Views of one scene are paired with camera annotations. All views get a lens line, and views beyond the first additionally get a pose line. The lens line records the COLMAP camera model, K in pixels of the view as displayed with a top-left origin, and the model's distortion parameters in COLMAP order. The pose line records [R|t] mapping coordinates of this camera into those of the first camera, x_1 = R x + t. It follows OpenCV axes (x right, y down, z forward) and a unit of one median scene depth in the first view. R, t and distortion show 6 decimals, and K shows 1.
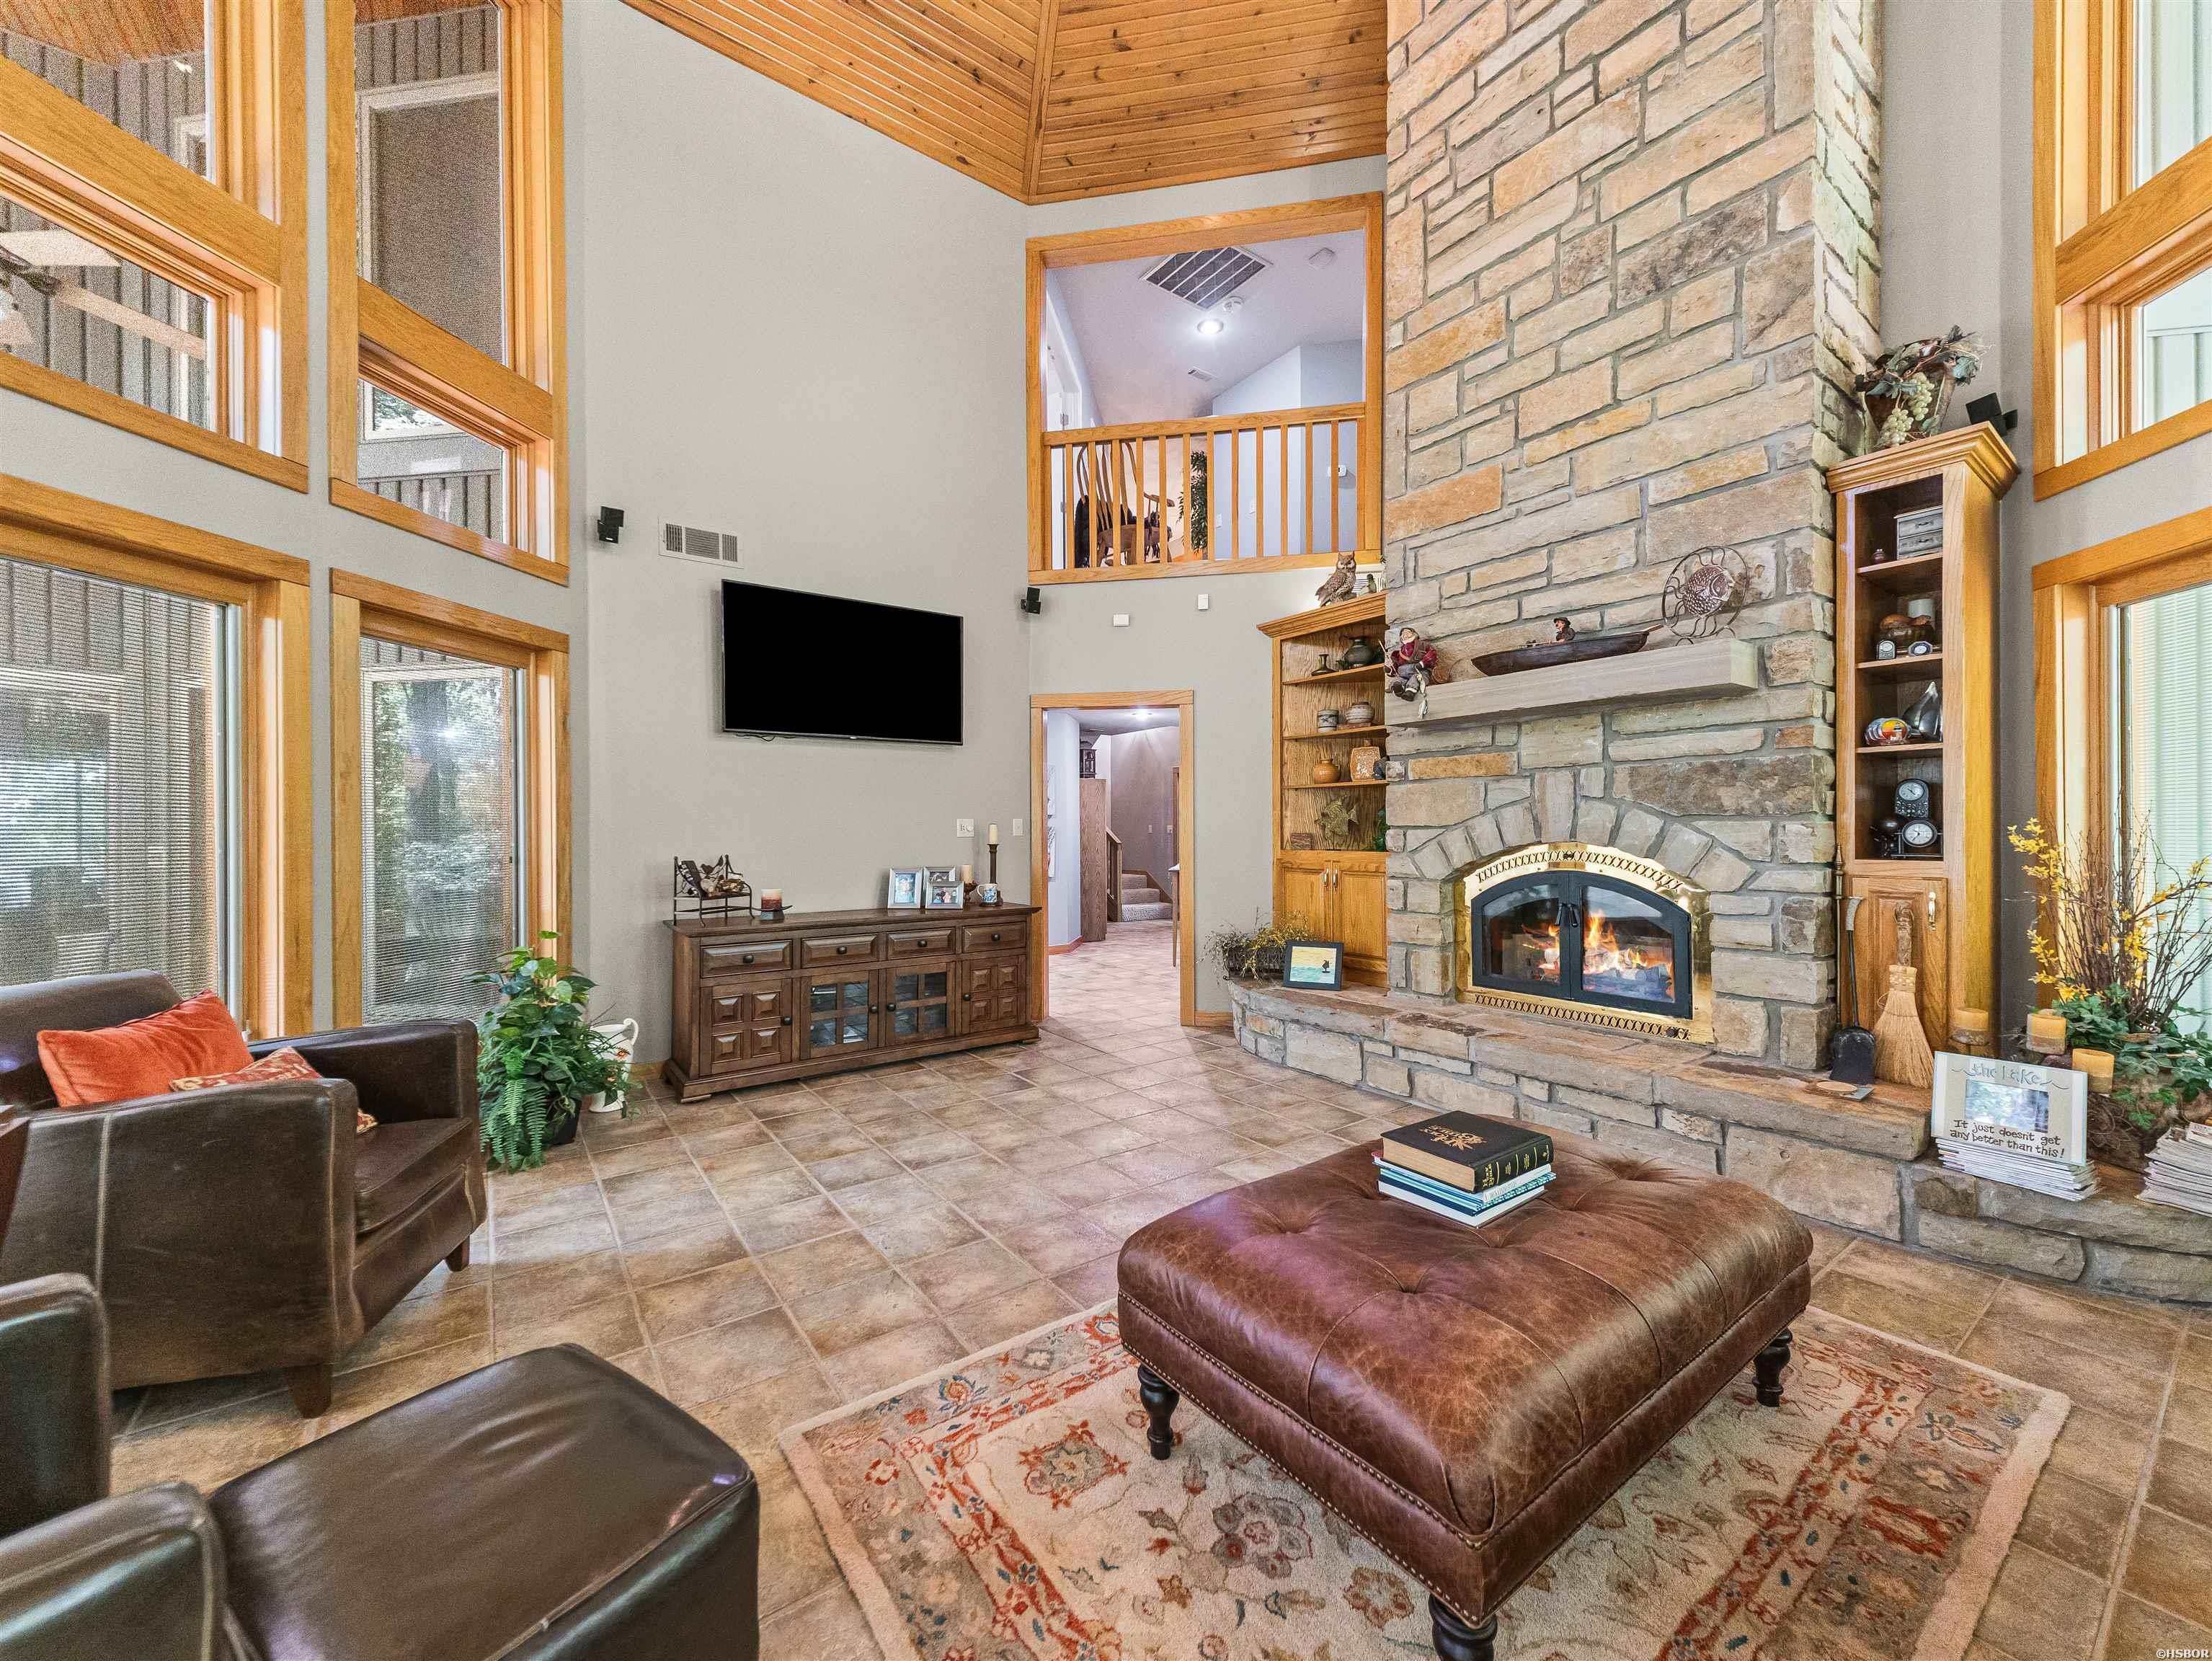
lens RADIAL K [[852.1, 0, 1112.1], [0, 852.1, 830.8], [0, 0, 1]] dist [0.024764, -0.006549]
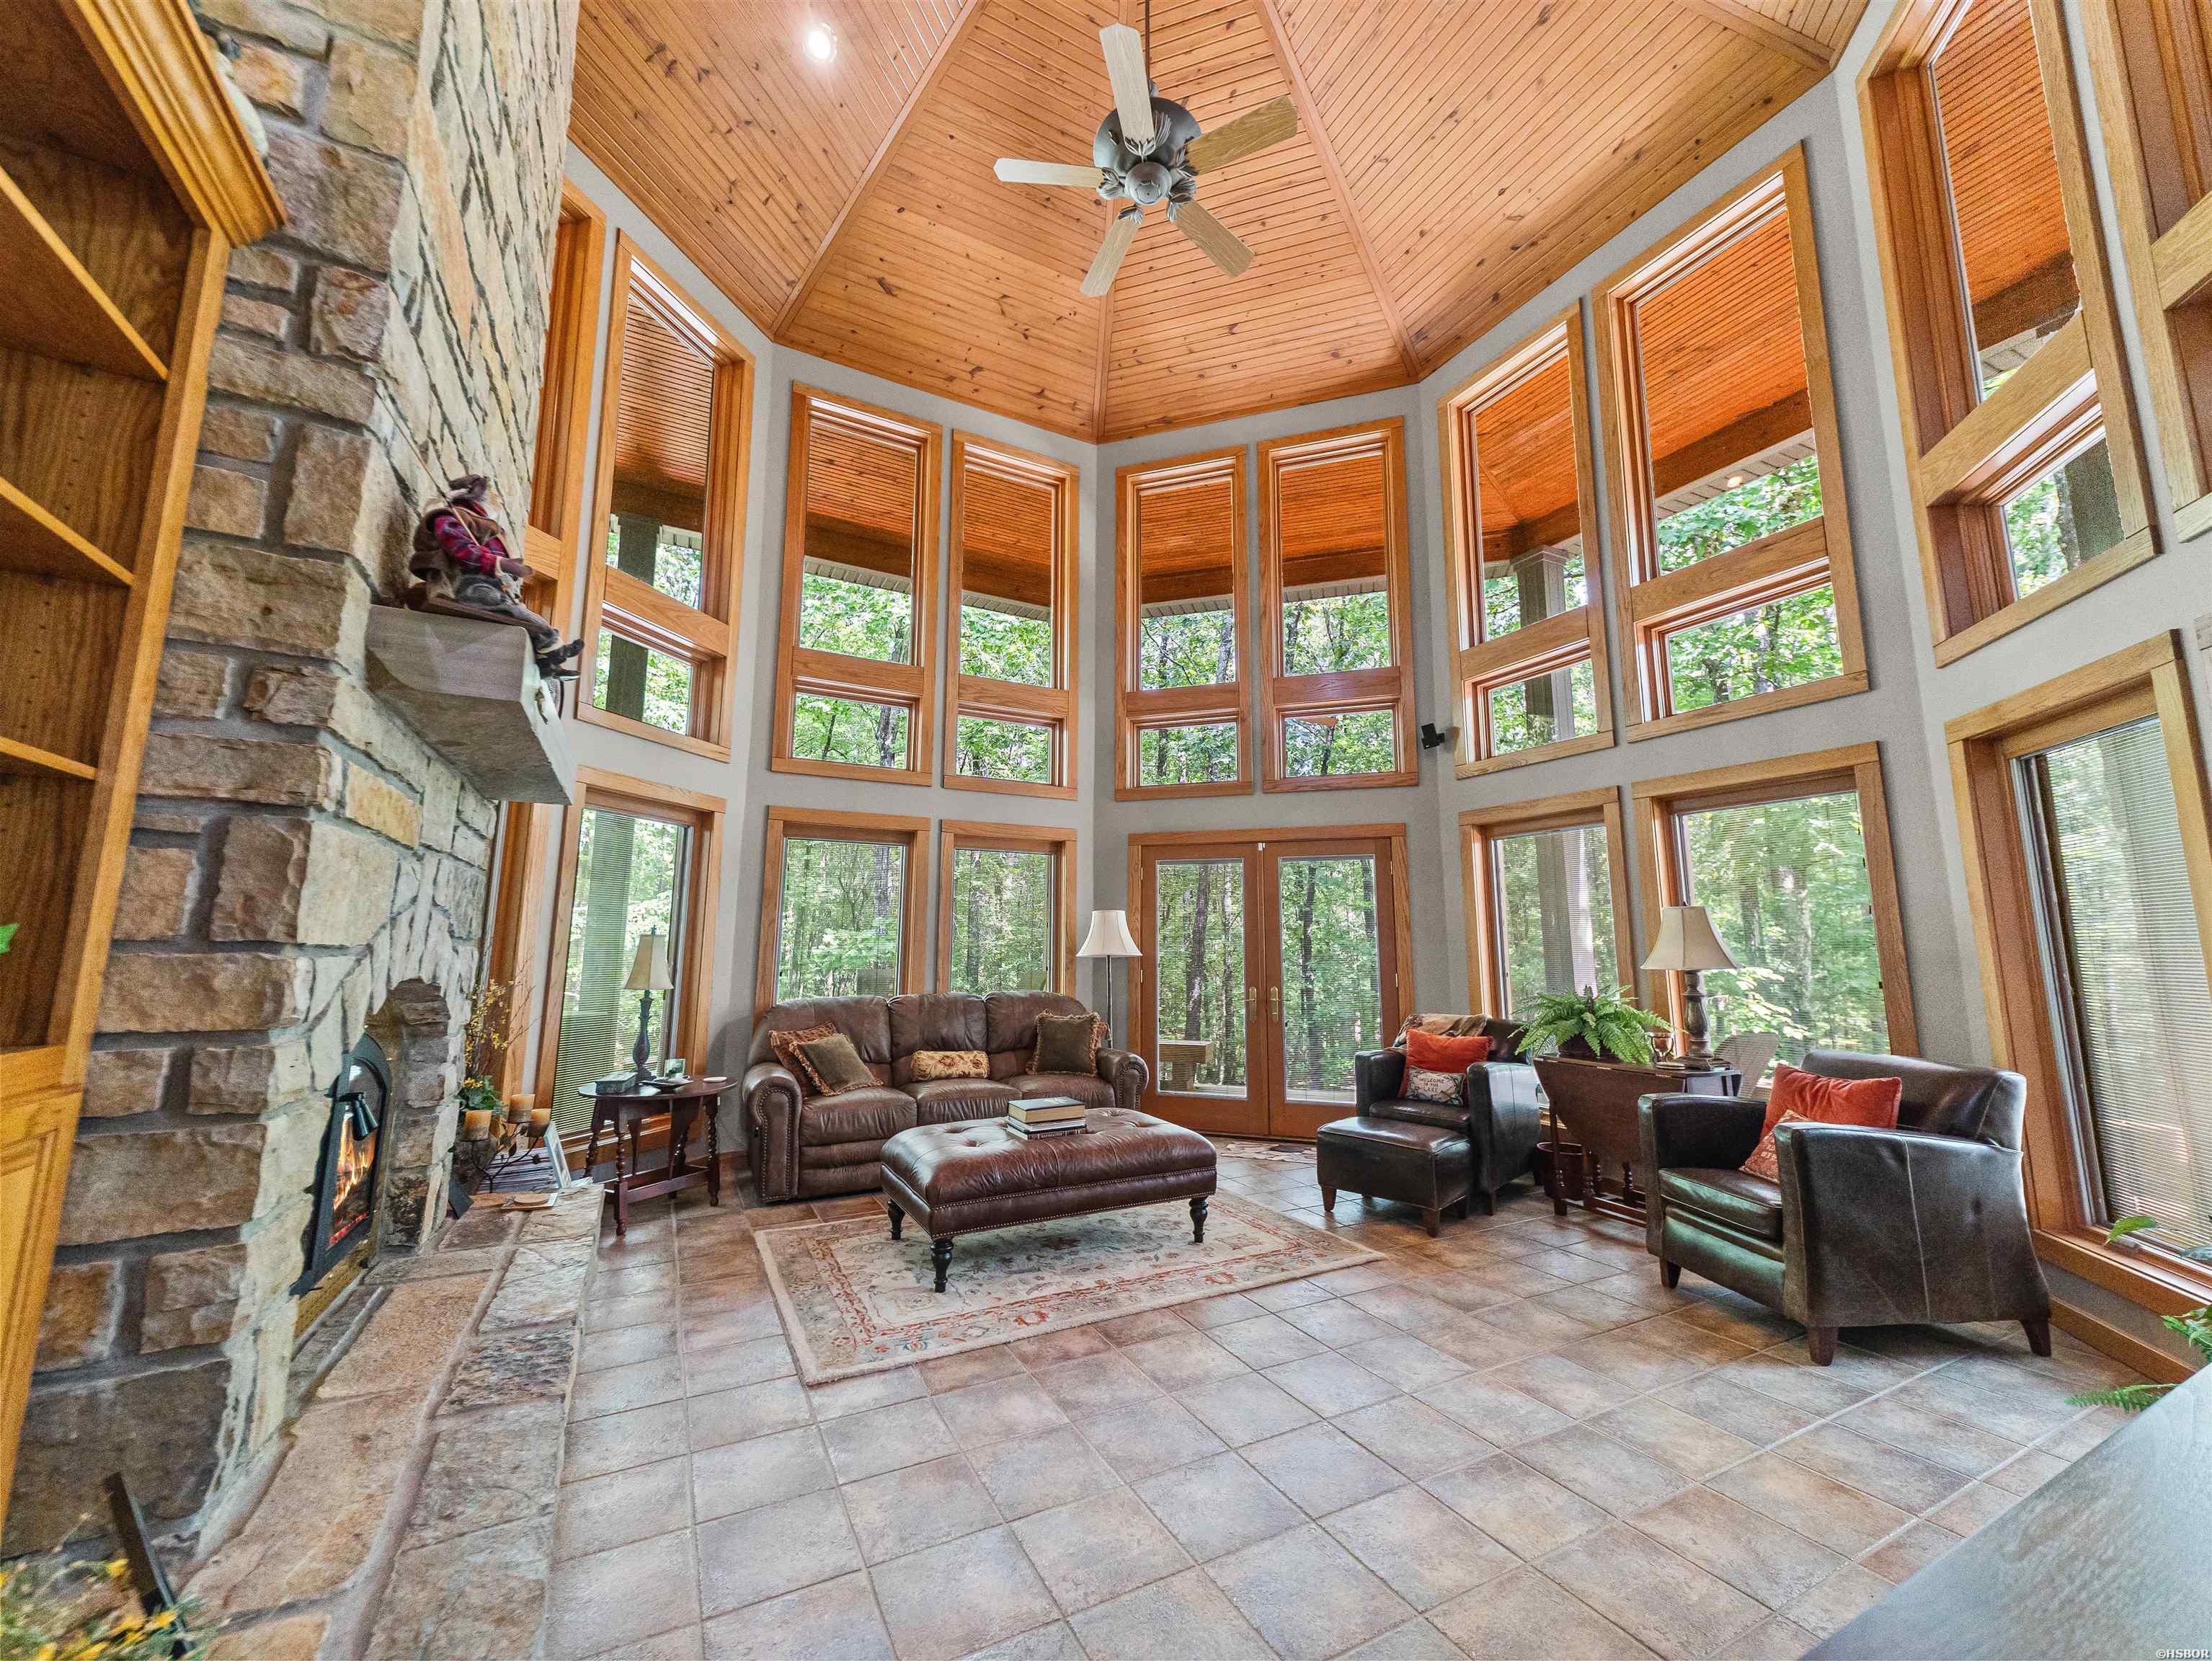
lens RADIAL K [[852.1, 0, 1107.8], [0, 852.1, 831.4], [0, 0, 1]] dist [0.024764, -0.006549]
pose [[-0.989062, 0.022645, 0.145754, -0.027305], [0.002046, 0.990156, -0.139950, -0.004562], [-0.147489, -0.138121, -0.979372, 1.575517]]
